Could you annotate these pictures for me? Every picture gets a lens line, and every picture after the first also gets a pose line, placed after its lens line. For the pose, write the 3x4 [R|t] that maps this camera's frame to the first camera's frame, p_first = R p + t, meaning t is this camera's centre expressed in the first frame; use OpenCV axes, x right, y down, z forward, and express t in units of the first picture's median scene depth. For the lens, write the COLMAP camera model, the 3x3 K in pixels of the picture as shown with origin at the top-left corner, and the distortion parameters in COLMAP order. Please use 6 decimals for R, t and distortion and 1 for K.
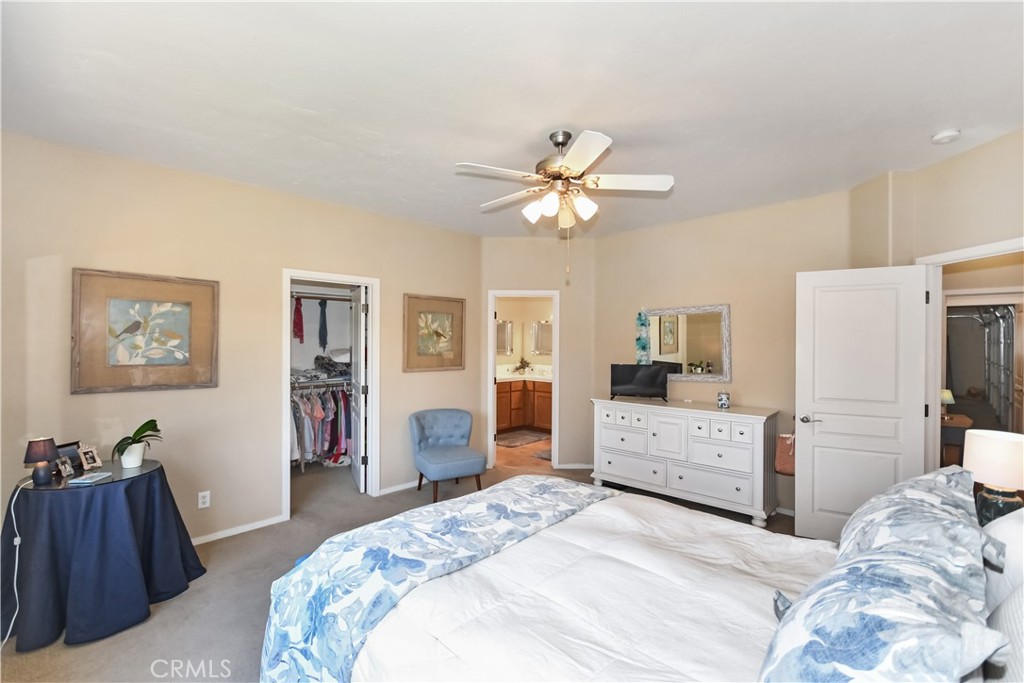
lens RADIAL K [[441.1, 0, 502.1], [0, 441.1, 342.9], [0, 0, 1]] dist [0.000186, -0.006639]
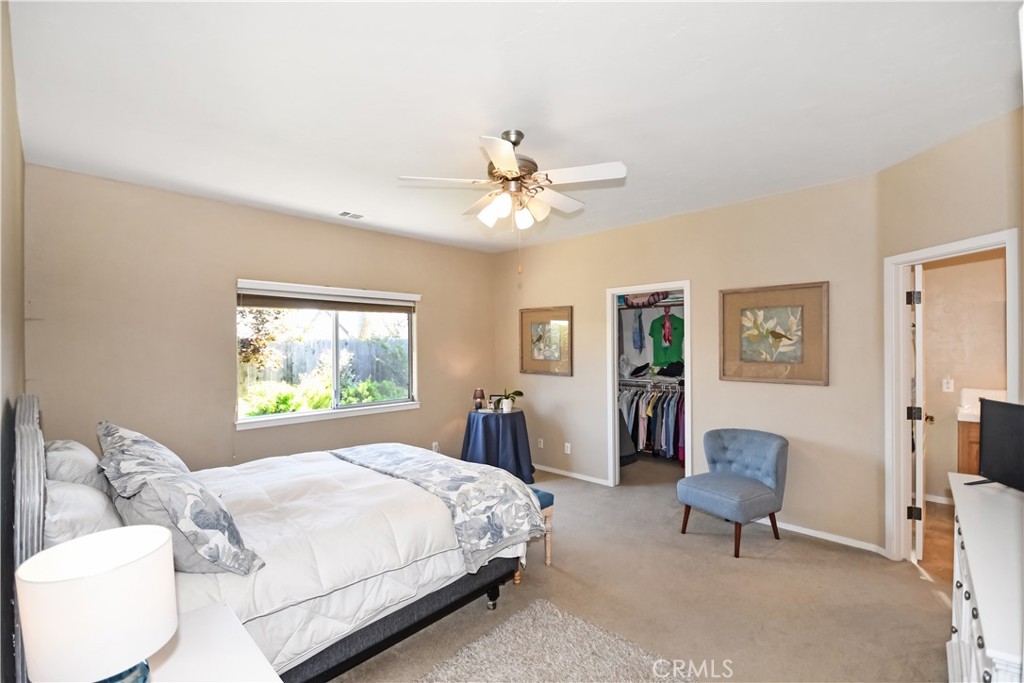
lens RADIAL K [[441.1, 0, 502.1], [0, 441.1, 342.9], [0, 0, 1]] dist [0.000186, -0.006639]
pose [[0.019742, -0.013802, -0.999710, 0.859268], [-0.001949, 0.999902, -0.013844, 0.007353], [0.999803, 0.002222, 0.019714, 0.727369]]
